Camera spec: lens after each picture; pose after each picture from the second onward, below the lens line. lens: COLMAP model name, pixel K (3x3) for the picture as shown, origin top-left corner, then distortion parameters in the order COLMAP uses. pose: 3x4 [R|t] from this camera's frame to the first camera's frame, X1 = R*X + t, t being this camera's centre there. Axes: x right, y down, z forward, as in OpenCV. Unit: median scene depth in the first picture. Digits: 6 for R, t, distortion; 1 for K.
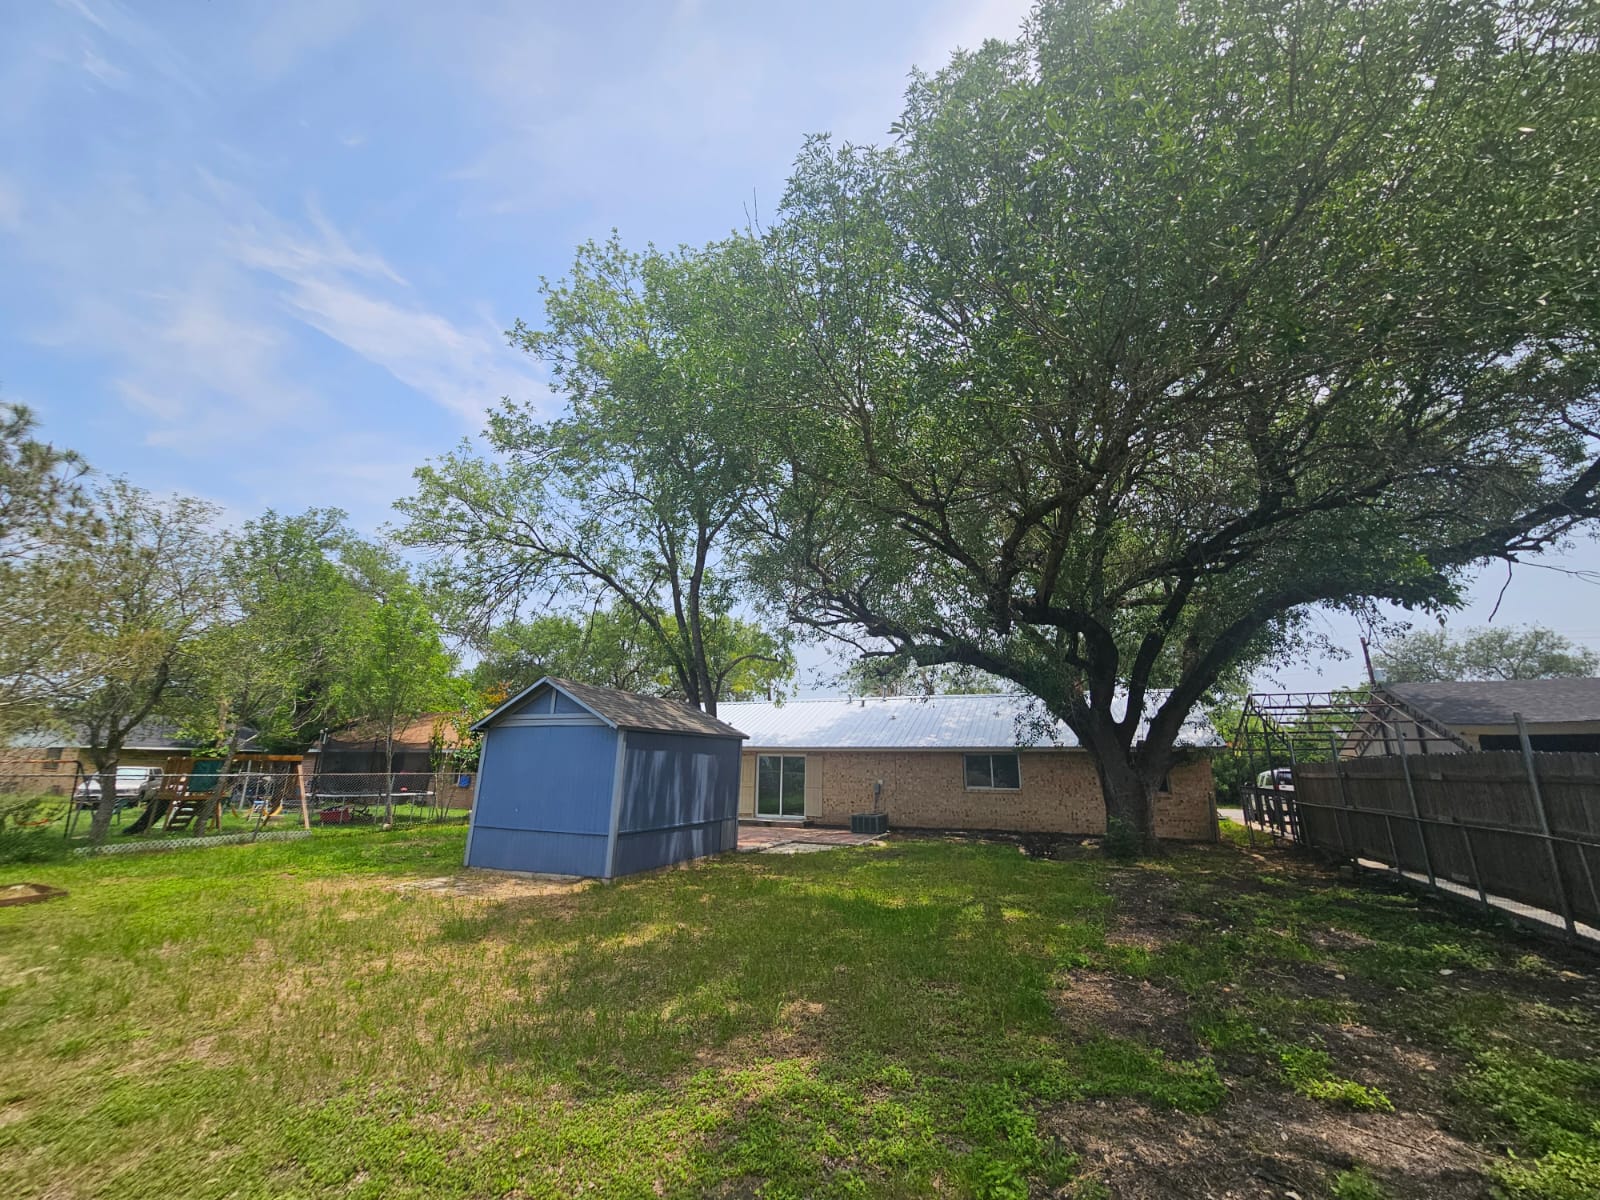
lens RADIAL K [[673.8, 0, 809.2], [0, 673.8, 597.9], [0, 0, 1]] dist [-0.004886, 0.002446]
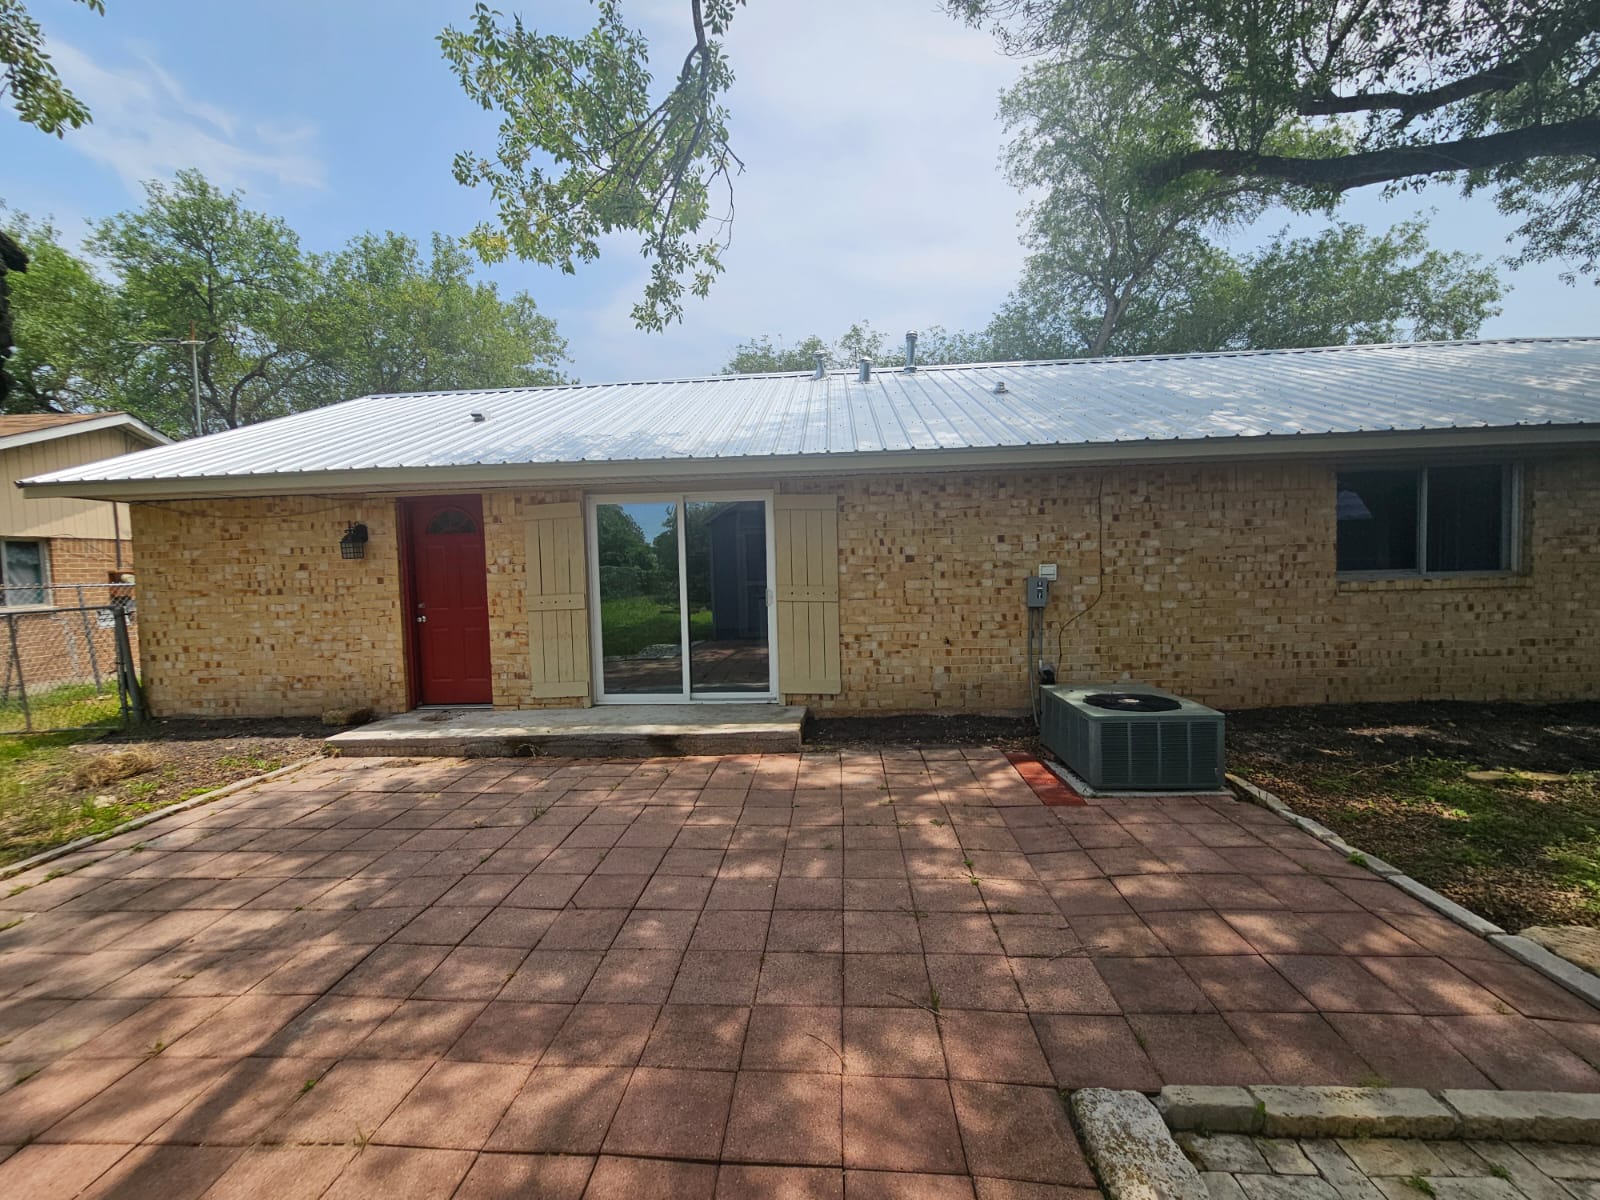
lens RADIAL K [[673.8, 0, 798.0], [0, 673.8, 603.5], [0, 0, 1]] dist [-0.004886, 0.002446]
pose [[0.954830, -0.055395, 0.291945, -0.086897], [-0.035811, 0.953859, 0.298110, 0.207281], [-0.294988, -0.295099, 0.908790, 0.776561]]
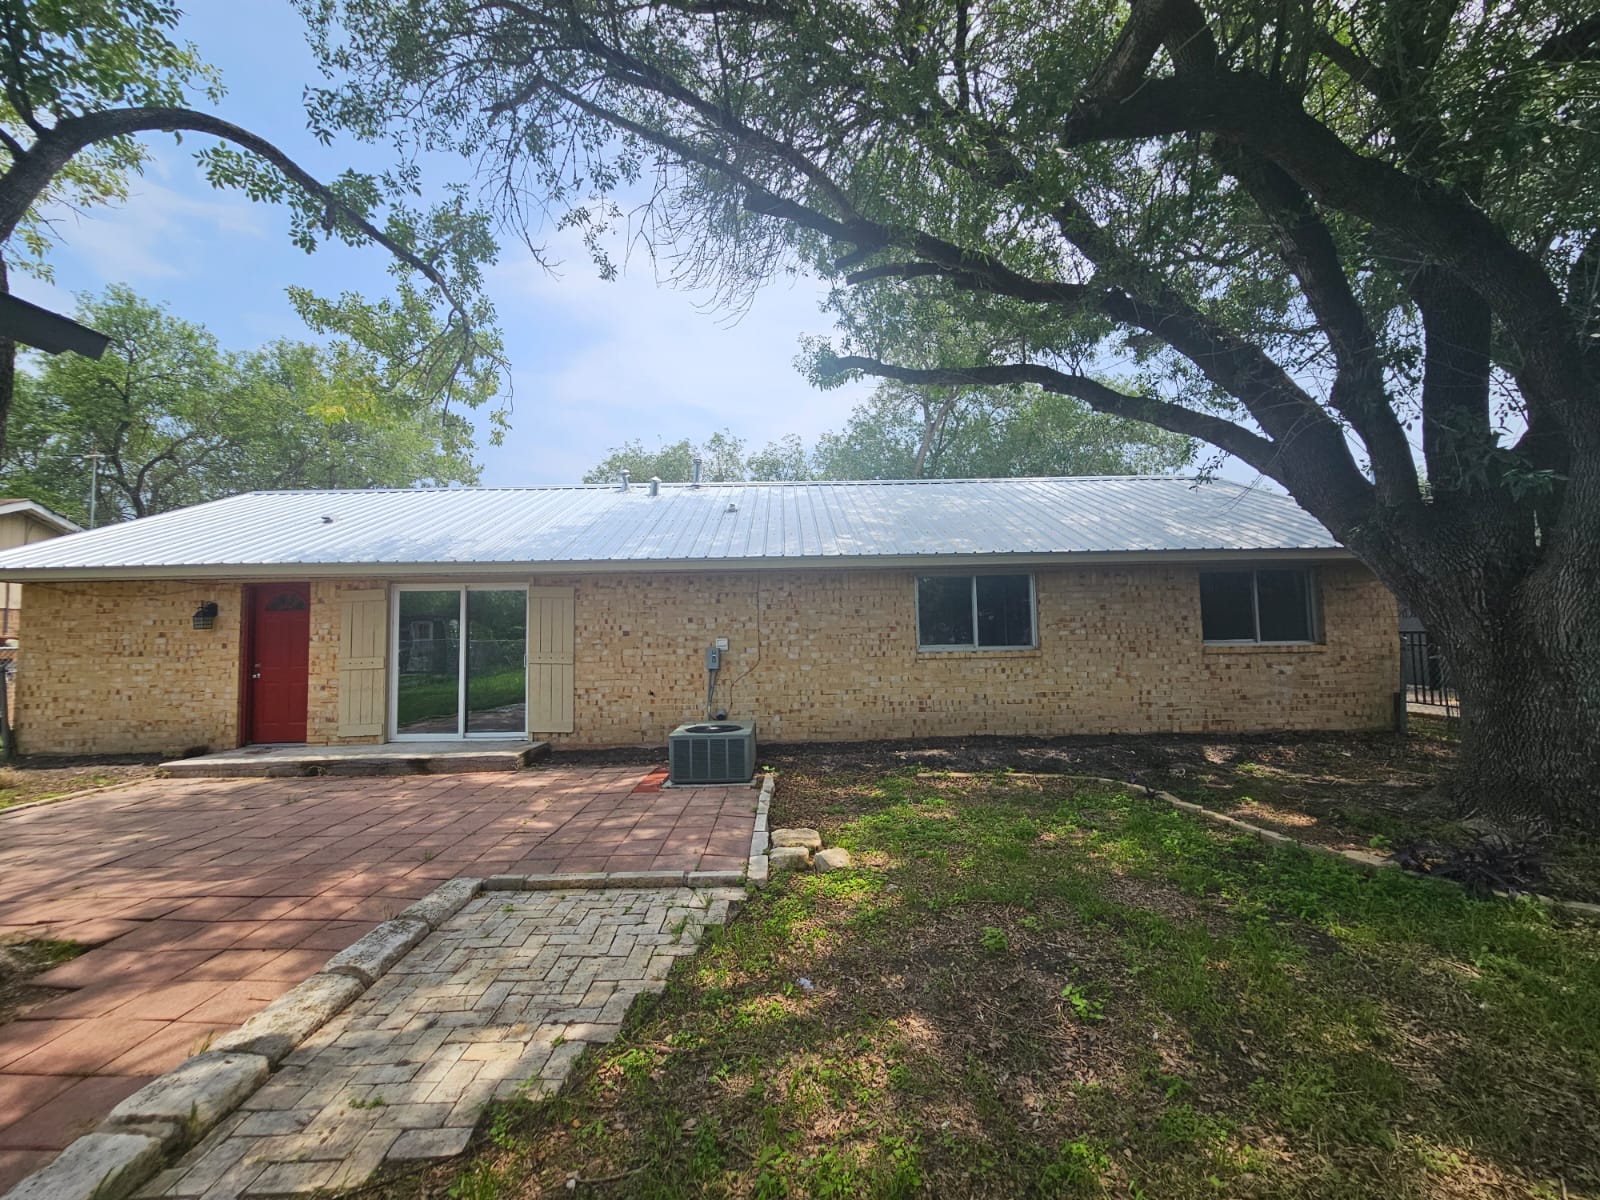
lens RADIAL K [[673.8, 0, 801.3], [0, 673.8, 599.2], [0, 0, 1]] dist [-0.004886, 0.002446]
pose [[0.927910, -0.009204, 0.372692, -0.004894], [-0.065192, 0.980286, 0.186520, 0.169501], [-0.367061, -0.197371, 0.909017, 0.623217]]
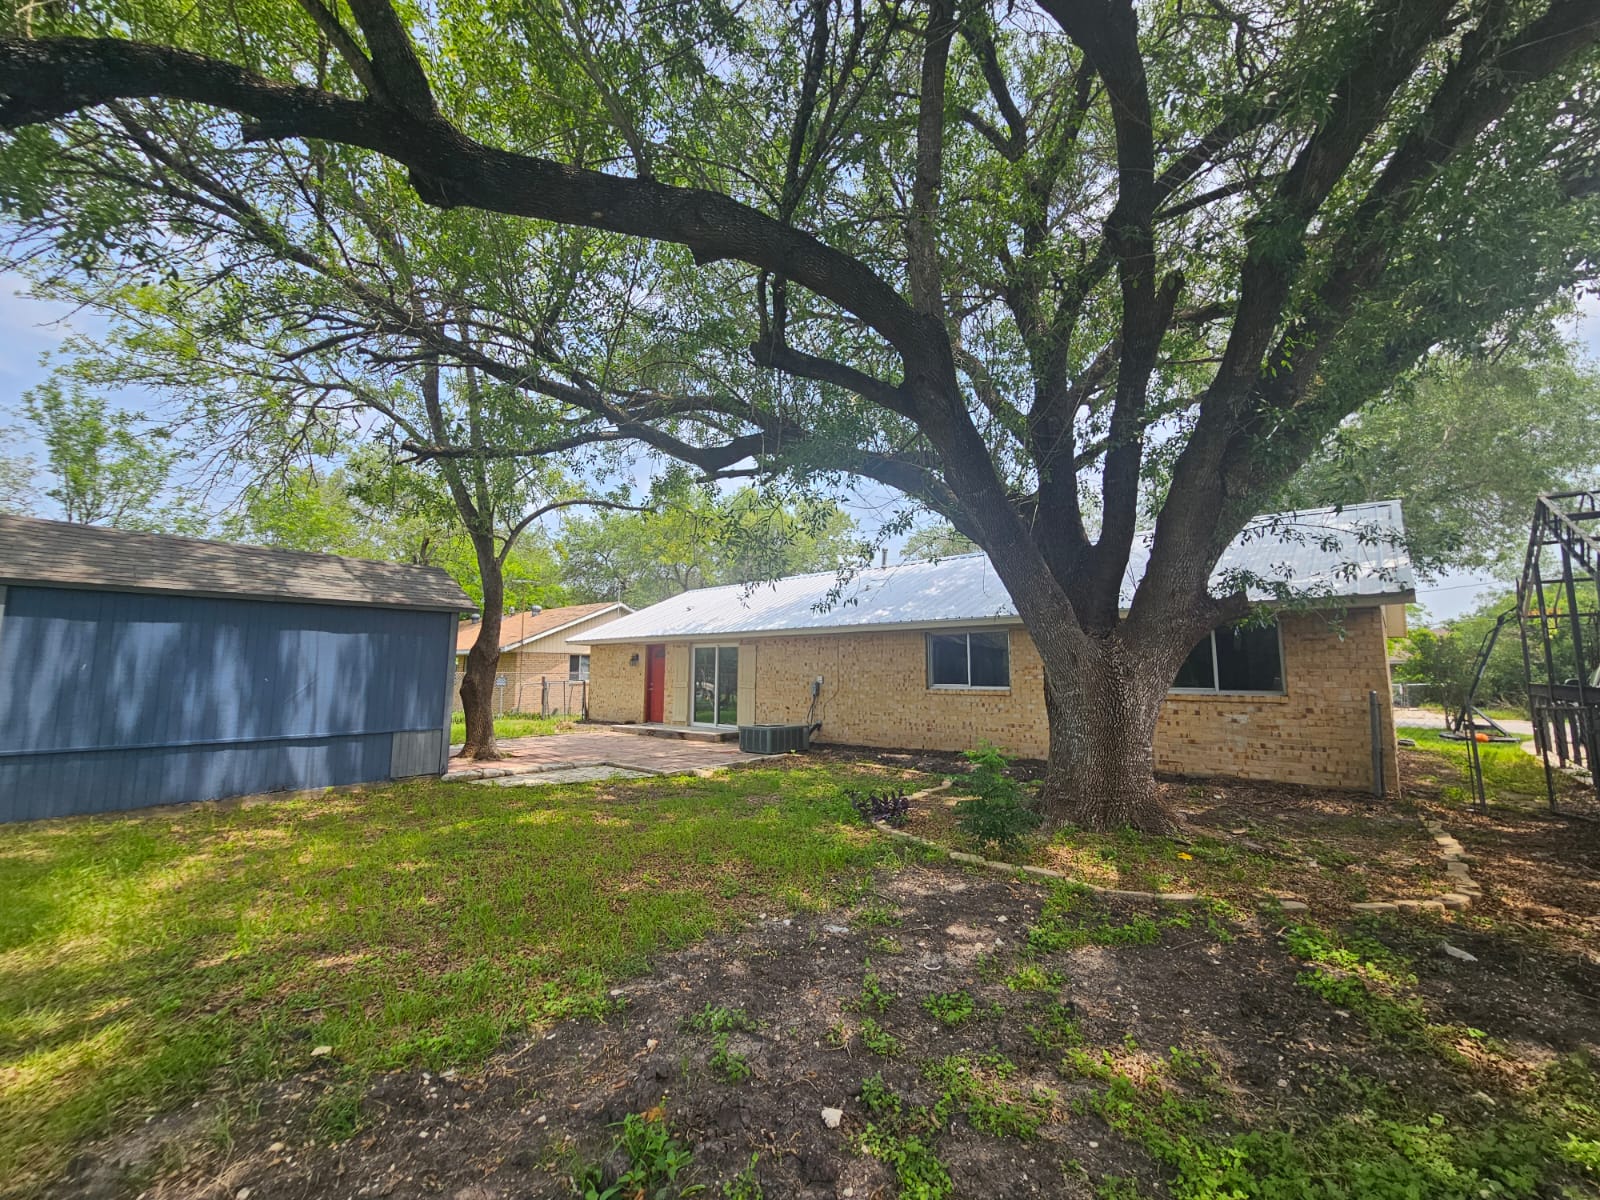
lens RADIAL K [[673.8, 0, 797.1], [0, 673.8, 595.8], [0, 0, 1]] dist [-0.004886, 0.002446]
pose [[0.935256, -0.047915, -0.350713, 0.324856], [0.093181, 0.989176, 0.113347, 0.116903], [0.341486, -0.138689, 0.929598, 0.393910]]
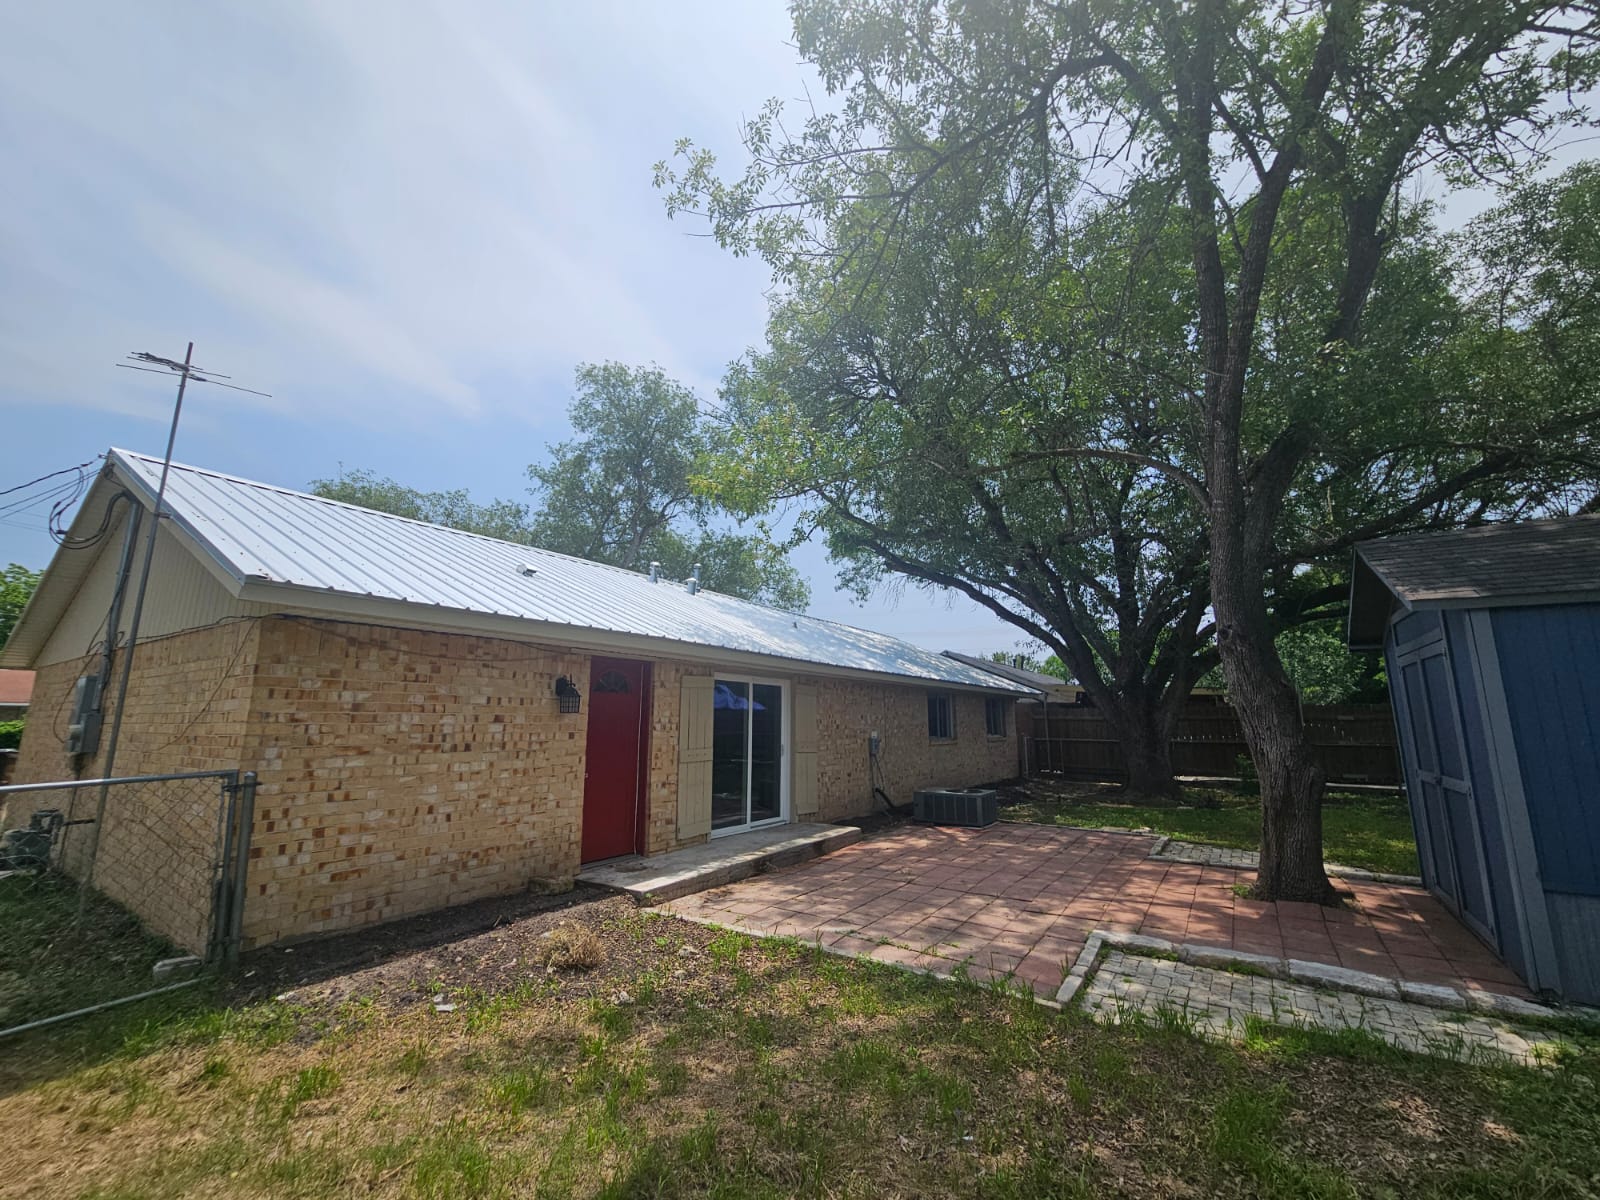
lens RADIAL K [[673.8, 0, 794.9], [0, 673.8, 592.4], [0, 0, 1]] dist [-0.004886, 0.002446]
pose [[0.210662, 0.171597, 0.962380, -0.482962], [-0.249234, 0.961367, -0.116860, 0.245207], [-0.945253, -0.215240, 0.245291, 0.966753]]
